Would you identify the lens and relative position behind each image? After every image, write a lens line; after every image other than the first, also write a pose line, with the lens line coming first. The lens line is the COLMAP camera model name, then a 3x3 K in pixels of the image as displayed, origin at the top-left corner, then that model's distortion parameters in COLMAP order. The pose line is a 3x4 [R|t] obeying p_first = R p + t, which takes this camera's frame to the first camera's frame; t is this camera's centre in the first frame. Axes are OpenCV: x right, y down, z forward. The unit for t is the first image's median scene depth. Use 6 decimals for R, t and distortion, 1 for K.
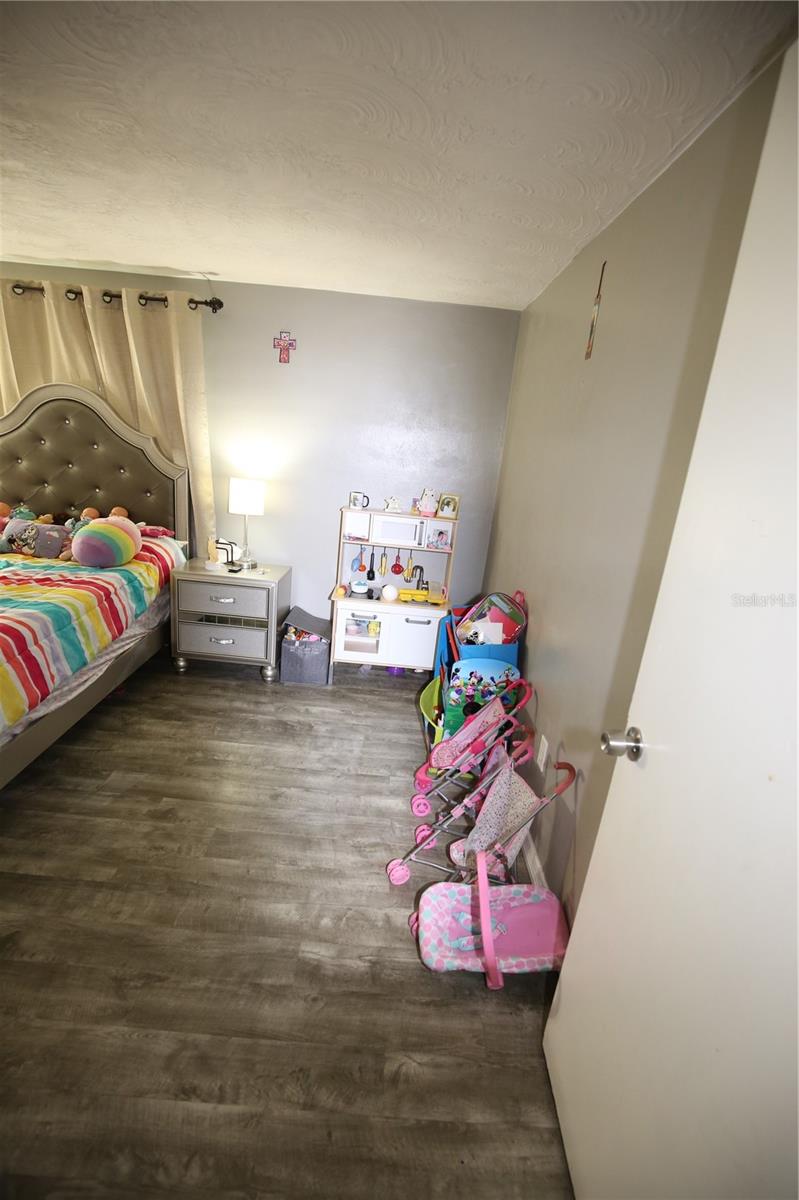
lens RADIAL K [[551.0, 0, 399.1], [0, 551.0, 596.2], [0, 0, 1]] dist [-0.033816, 0.004433]
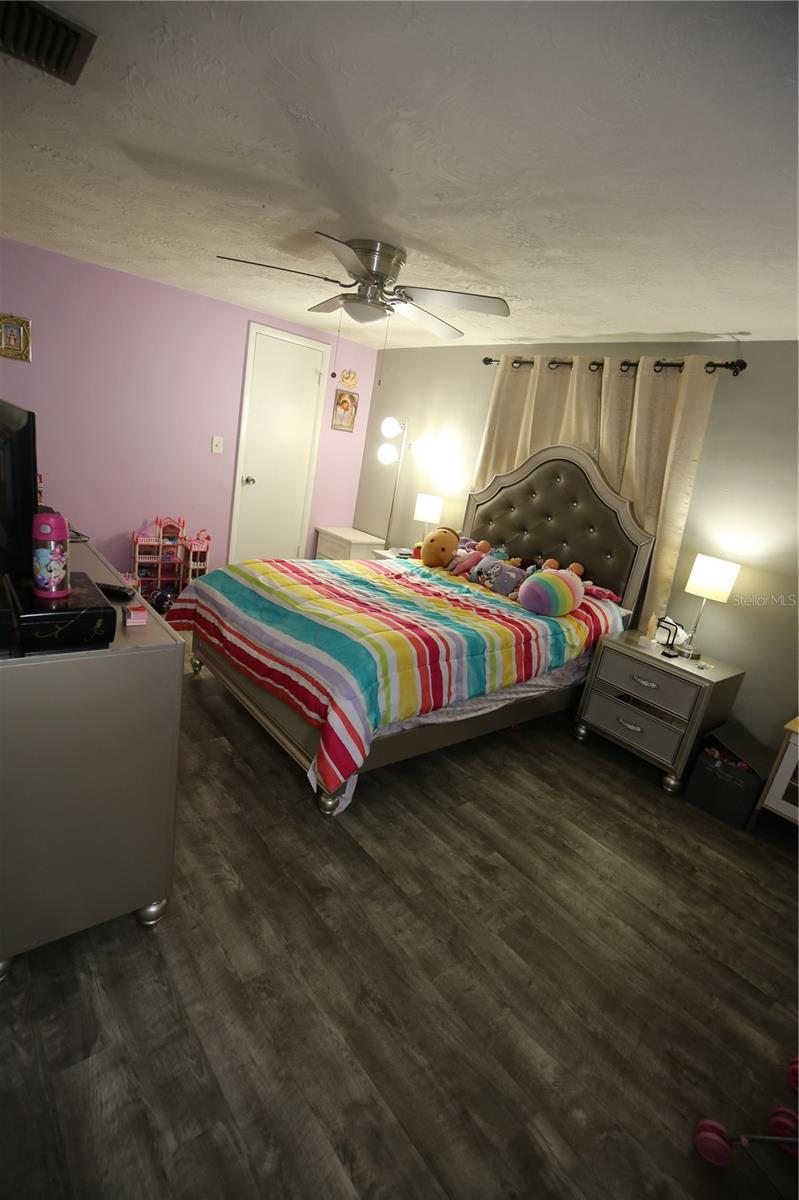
lens RADIAL K [[554.6, 0, 399.5], [0, 554.6, 600.0], [0, 0, 1]] dist [-0.027594, 0.004296]
pose [[0.643205, 0.218034, -0.733995, 0.060892], [-0.305226, 0.952156, 0.015367, -0.014144], [0.702228, 0.214150, 0.678981, 0.092965]]
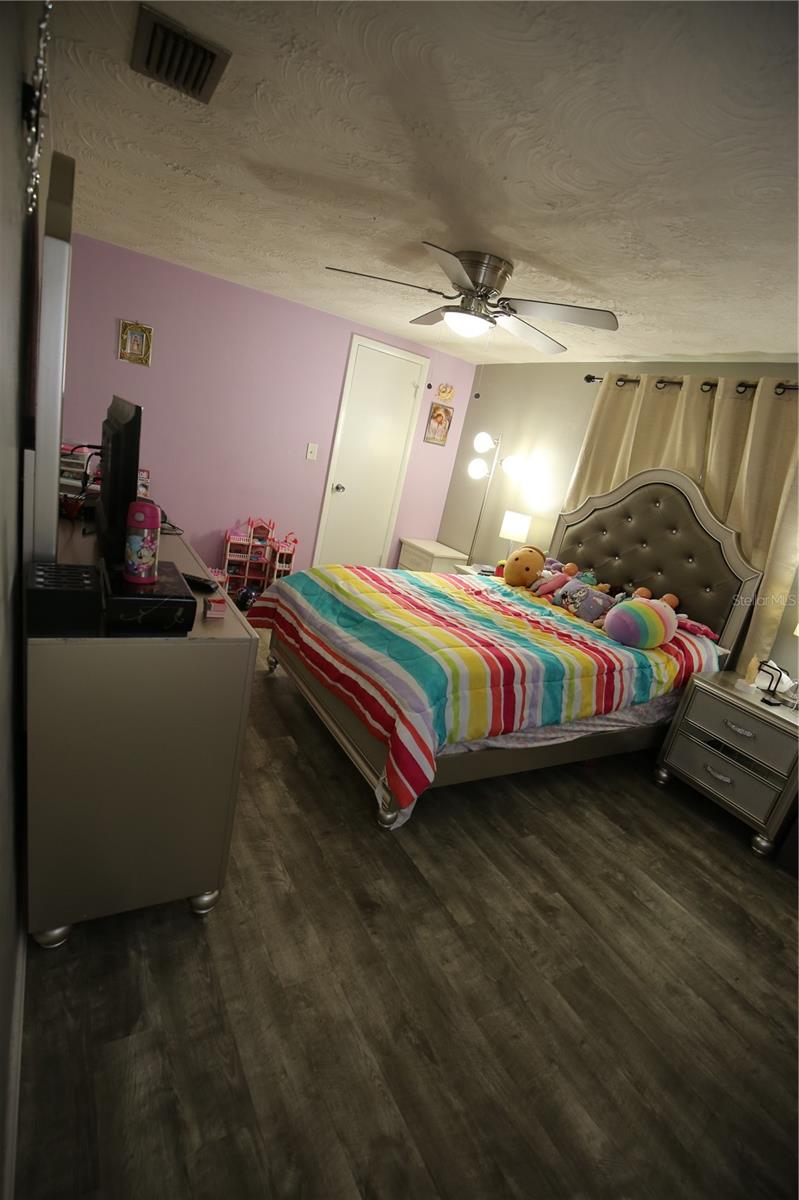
lens RADIAL K [[555.4, 0, 400.0], [0, 555.4, 602.4], [0, 0, 1]] dist [-0.032921, 0.006088]
pose [[0.513196, 0.249628, -0.821167, 0.049638], [-0.381331, 0.923465, 0.042409, -0.011228], [0.768906, 0.291372, 0.569110, 0.106723]]
